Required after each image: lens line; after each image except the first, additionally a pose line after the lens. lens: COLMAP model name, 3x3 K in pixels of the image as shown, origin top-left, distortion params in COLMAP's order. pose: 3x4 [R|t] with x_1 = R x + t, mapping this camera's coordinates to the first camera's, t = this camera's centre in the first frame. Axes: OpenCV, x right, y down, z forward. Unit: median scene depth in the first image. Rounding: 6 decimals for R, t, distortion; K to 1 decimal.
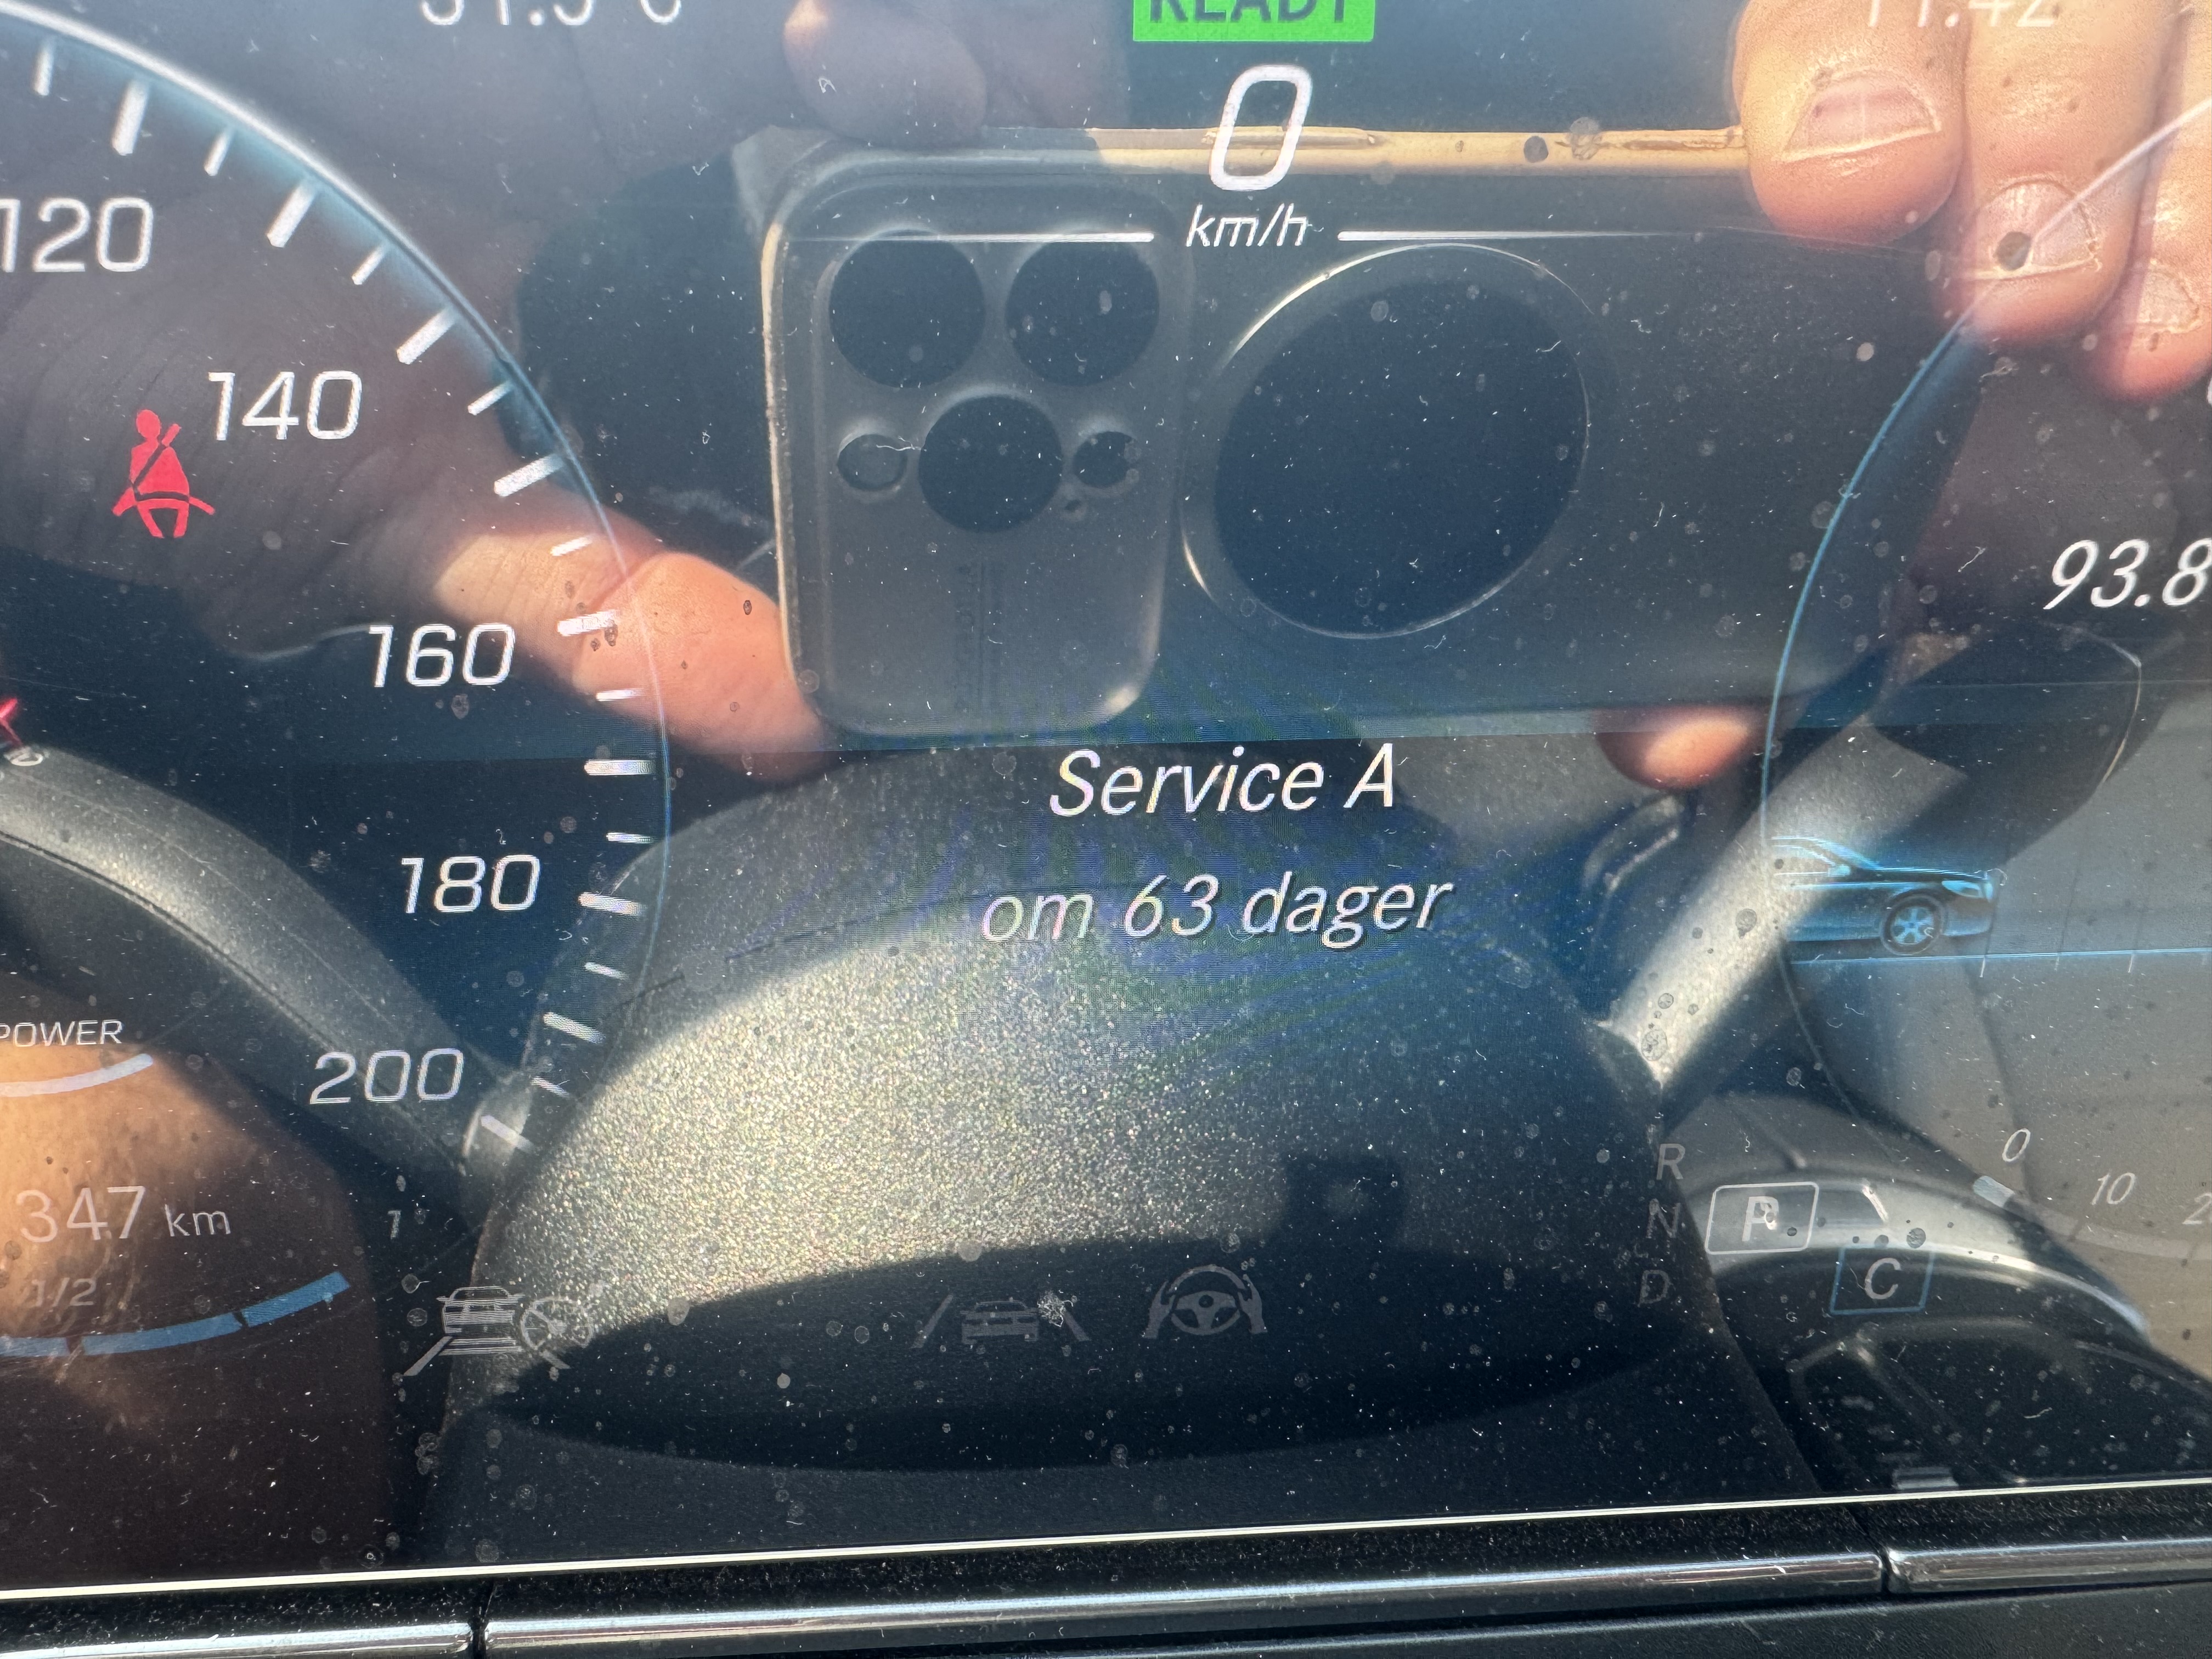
lens RADIAL K [[1573.8, 0, 1083.9], [0, 1573.8, 830.8], [0, 0, 1]] dist [-0.017796, 0.010066]
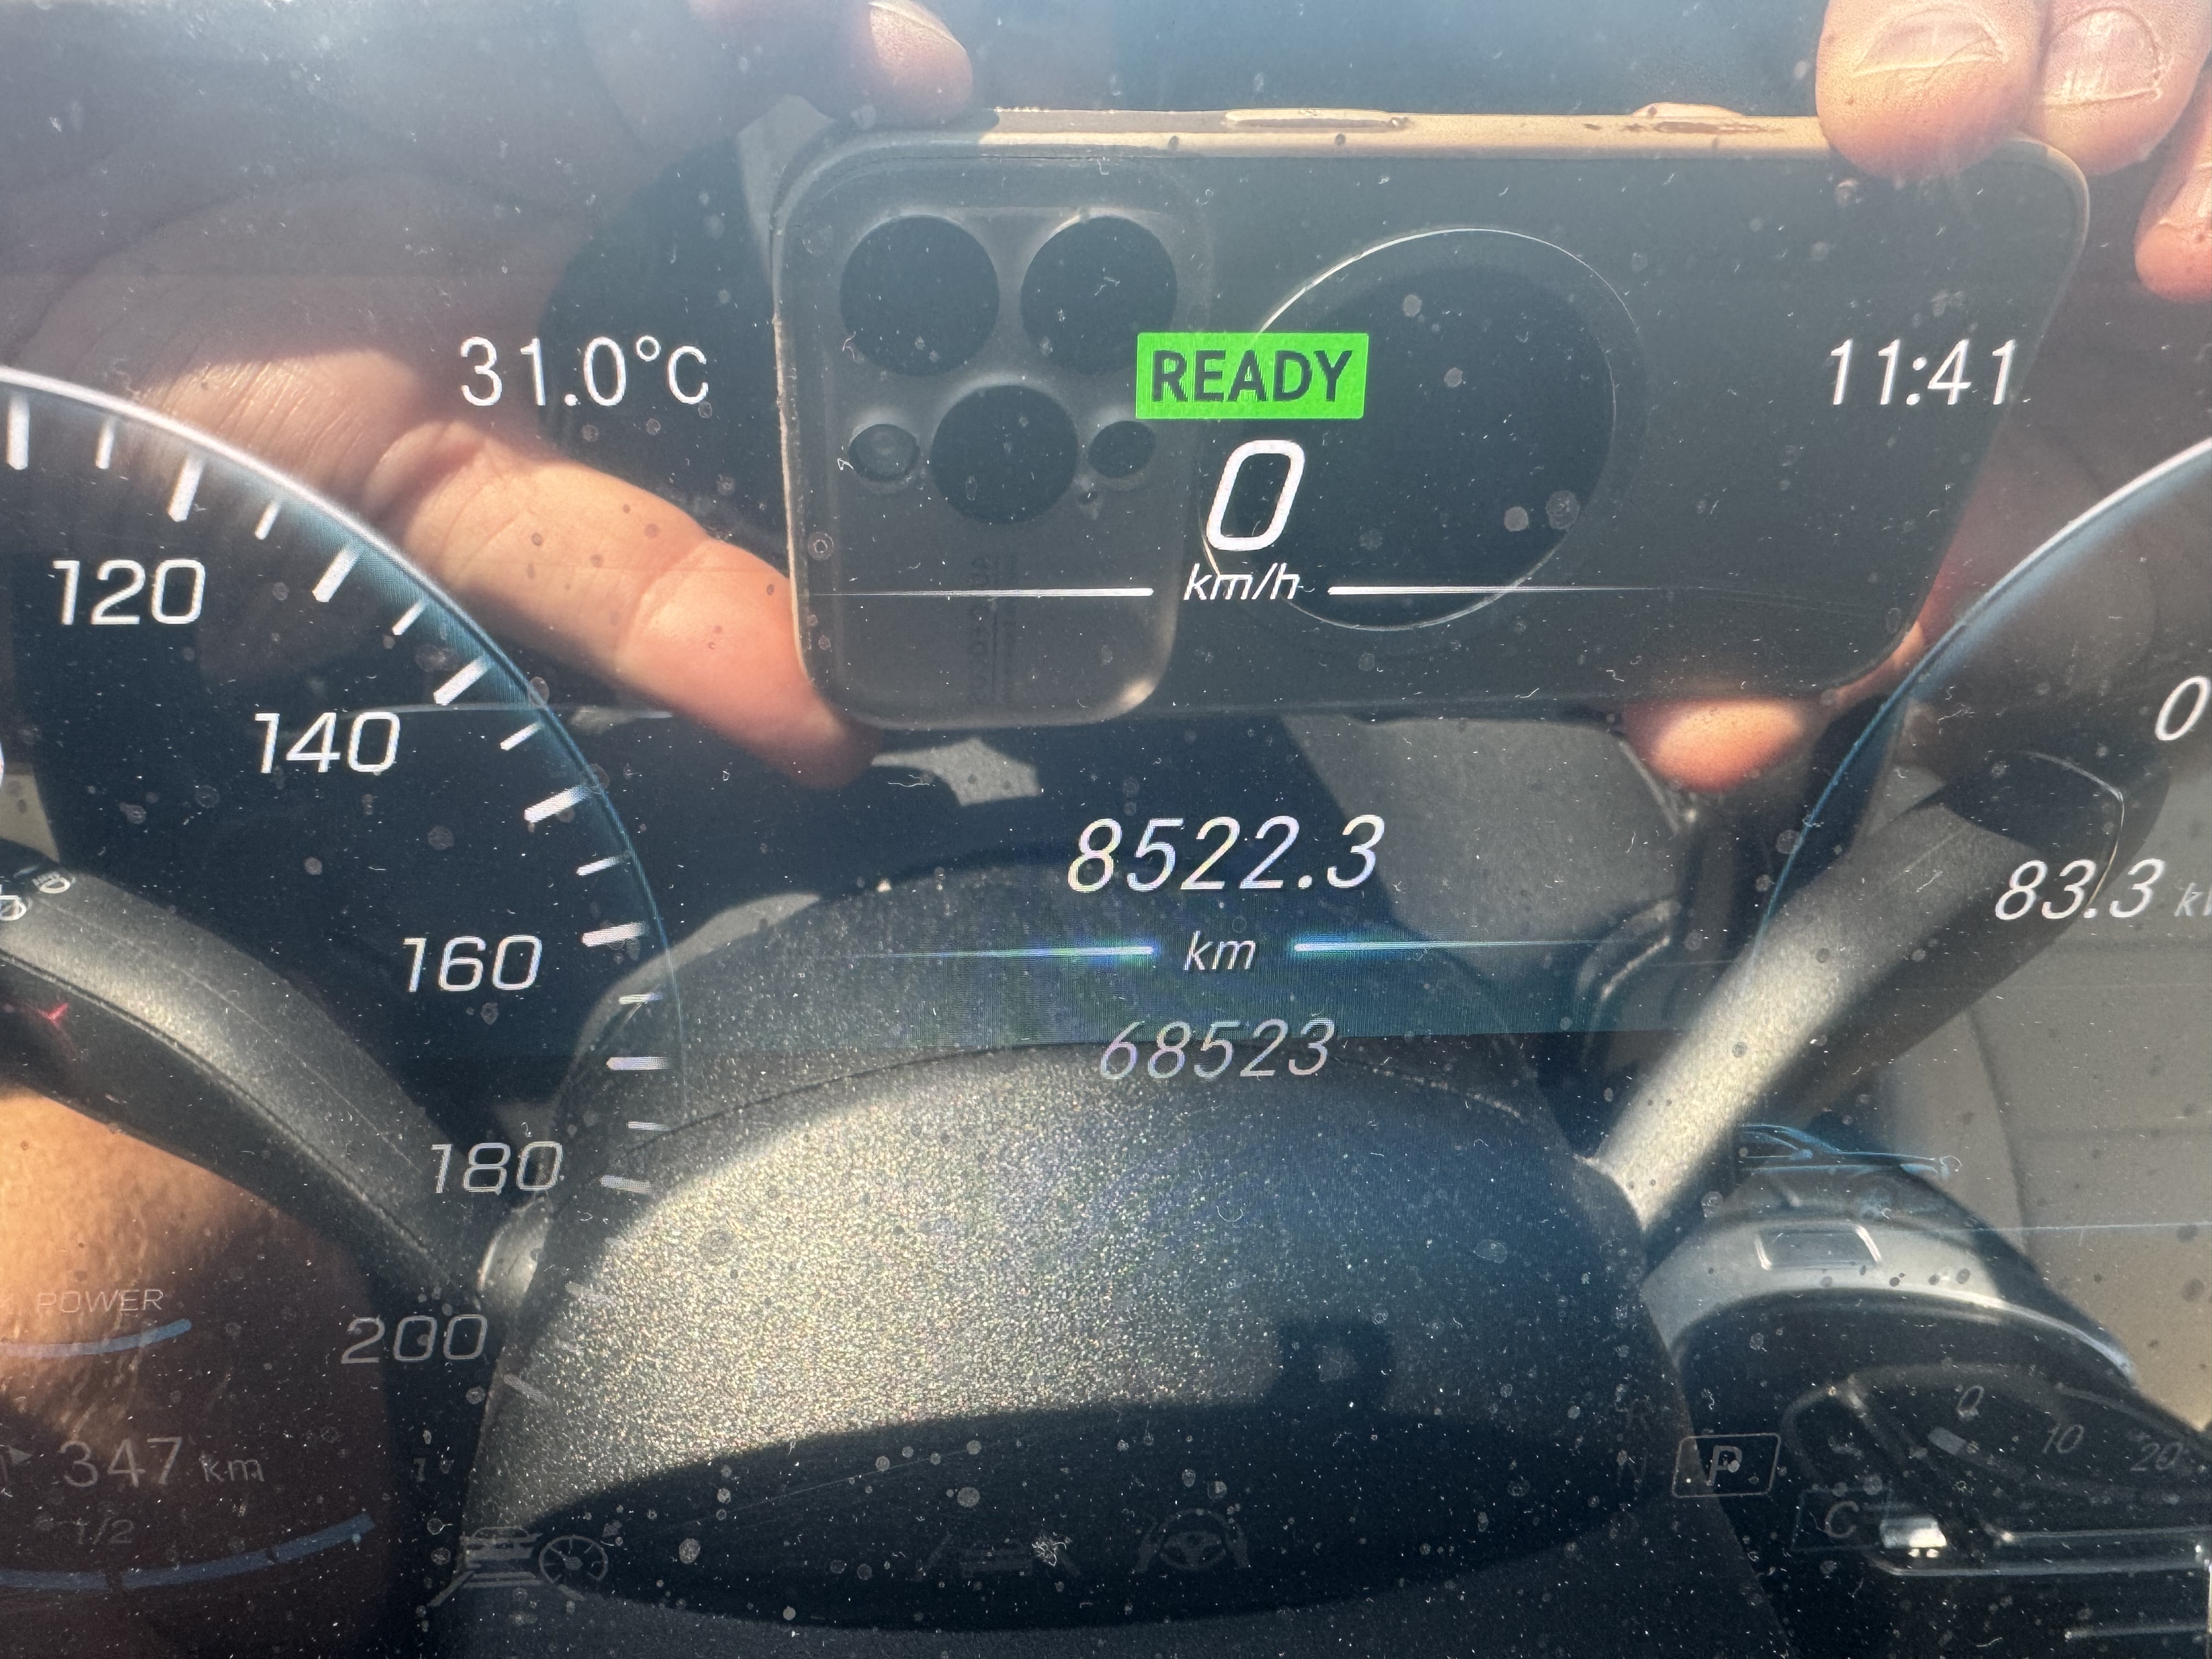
lens RADIAL K [[1573.8, 0, 1092.7], [0, 1573.8, 822.2], [0, 0, 1]] dist [-0.017796, 0.010066]
pose [[0.999930, 0.011720, 0.001525, 0.003279], [-0.011722, 0.999930, 0.001593, -0.180470], [-0.001506, -0.001610, 0.999998, -0.044897]]
